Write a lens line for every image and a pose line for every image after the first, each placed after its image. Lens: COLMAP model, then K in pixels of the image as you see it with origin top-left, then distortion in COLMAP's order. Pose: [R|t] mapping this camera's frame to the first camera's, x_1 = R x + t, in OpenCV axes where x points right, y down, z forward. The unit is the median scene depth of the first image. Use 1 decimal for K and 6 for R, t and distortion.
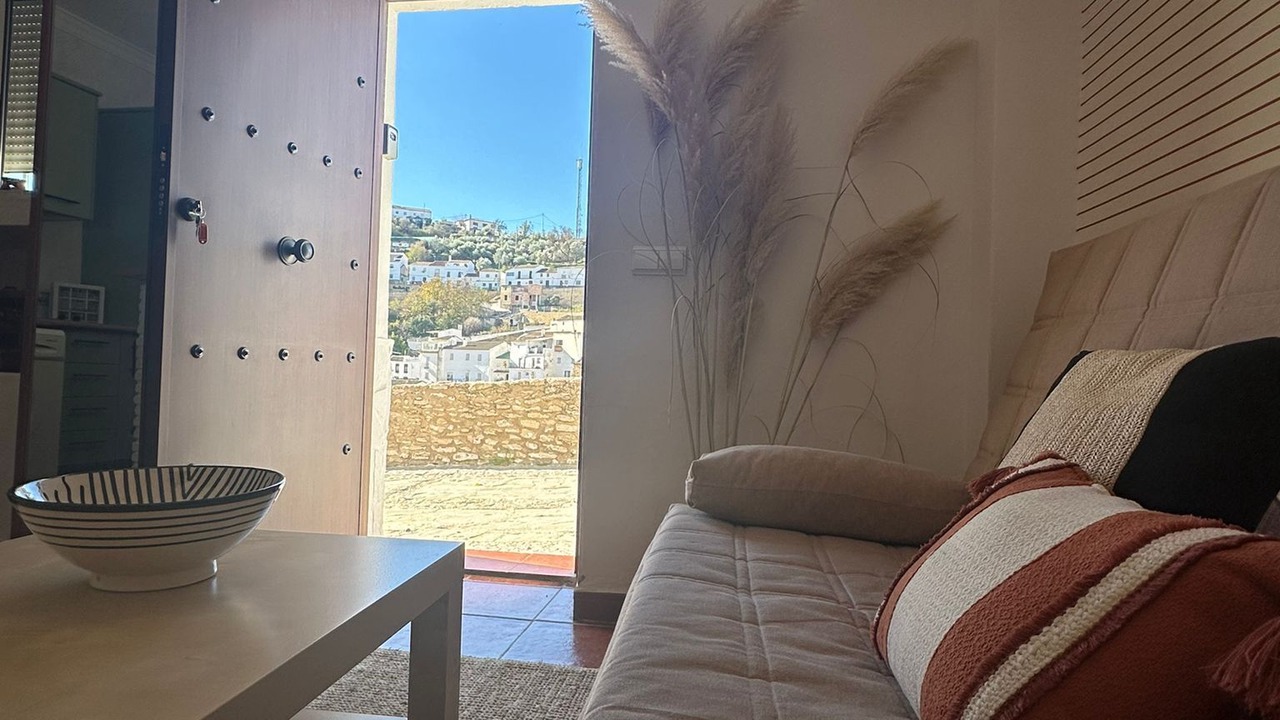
lens RADIAL K [[765.8, 0, 644.5], [0, 765.8, 367.0], [0, 0, 1]] dist [-0.005879, -0.007300]
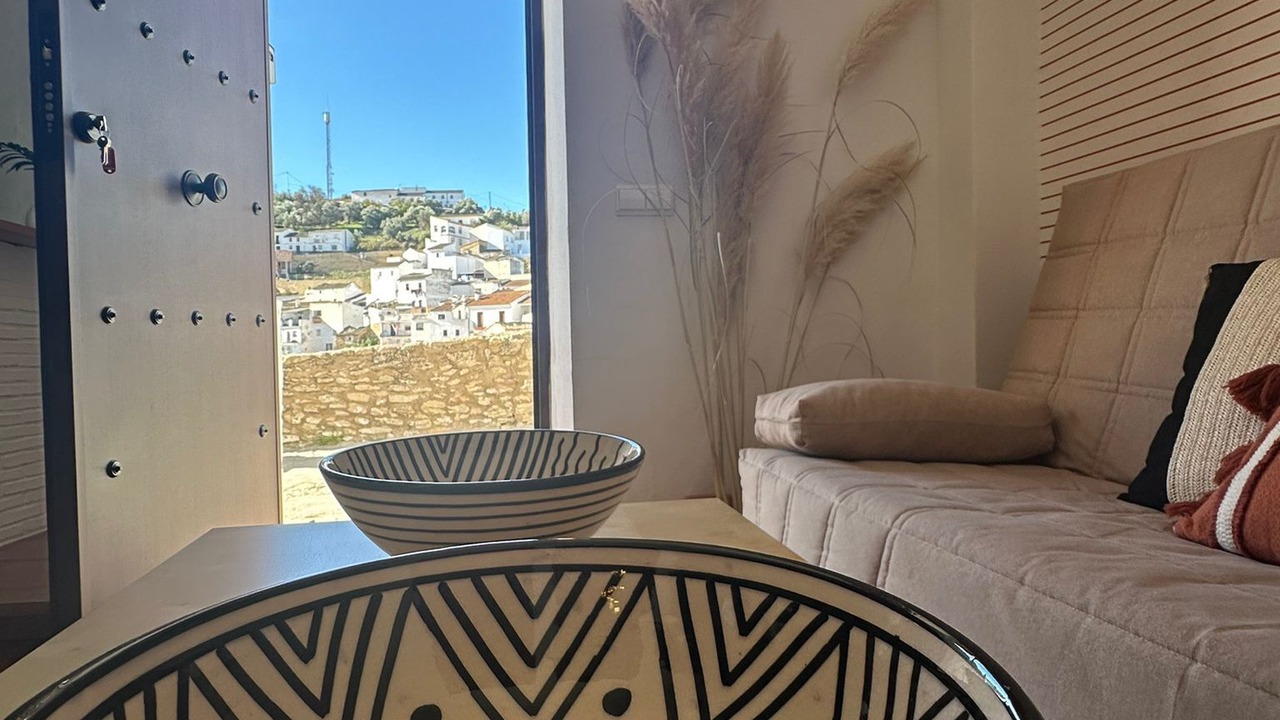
lens RADIAL K [[765.8, 0, 647.2], [0, 765.8, 363.1], [0, 0, 1]] dist [-0.005879, -0.007300]
pose [[0.954804, -0.060551, 0.291002, -0.083700], [0.047712, 0.997557, 0.051023, 0.003946], [-0.293381, -0.034833, 0.955361, 0.030442]]
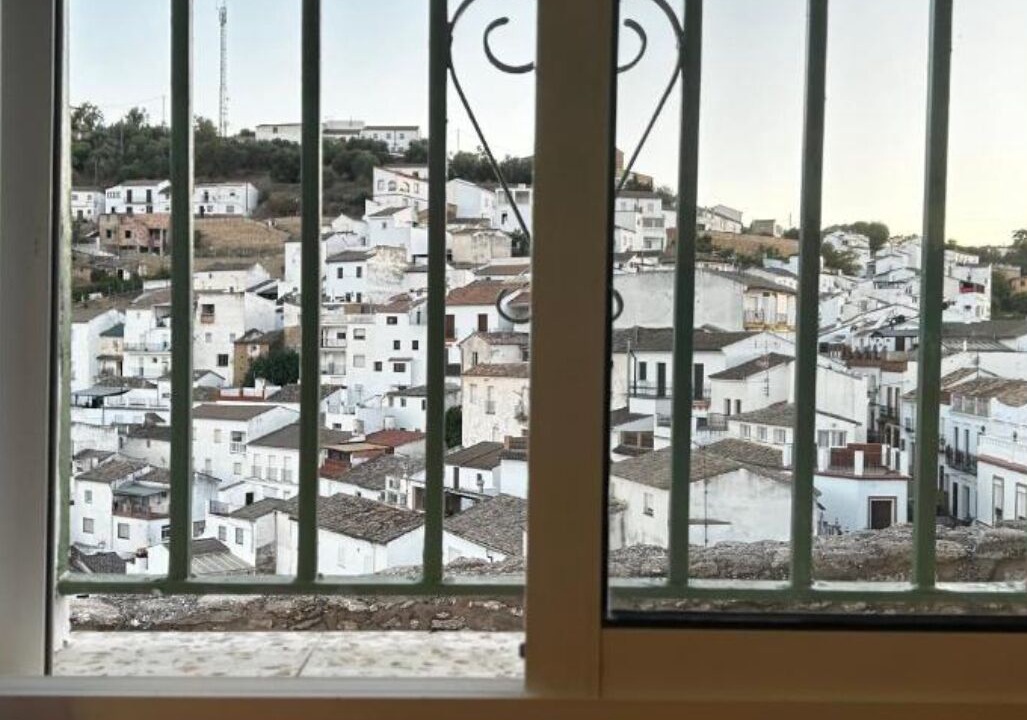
lens RADIAL K [[1178.9, 0, 517.4], [0, 1178.9, 360.3], [0, 0, 1]] dist [0.085073, 0.000000]
pose [[0.987132, -0.022075, 0.158378, -0.365802], [0.018971, 0.999598, 0.021085, -0.116516], [-0.158780, -0.017809, 0.987153, 0.301753]]
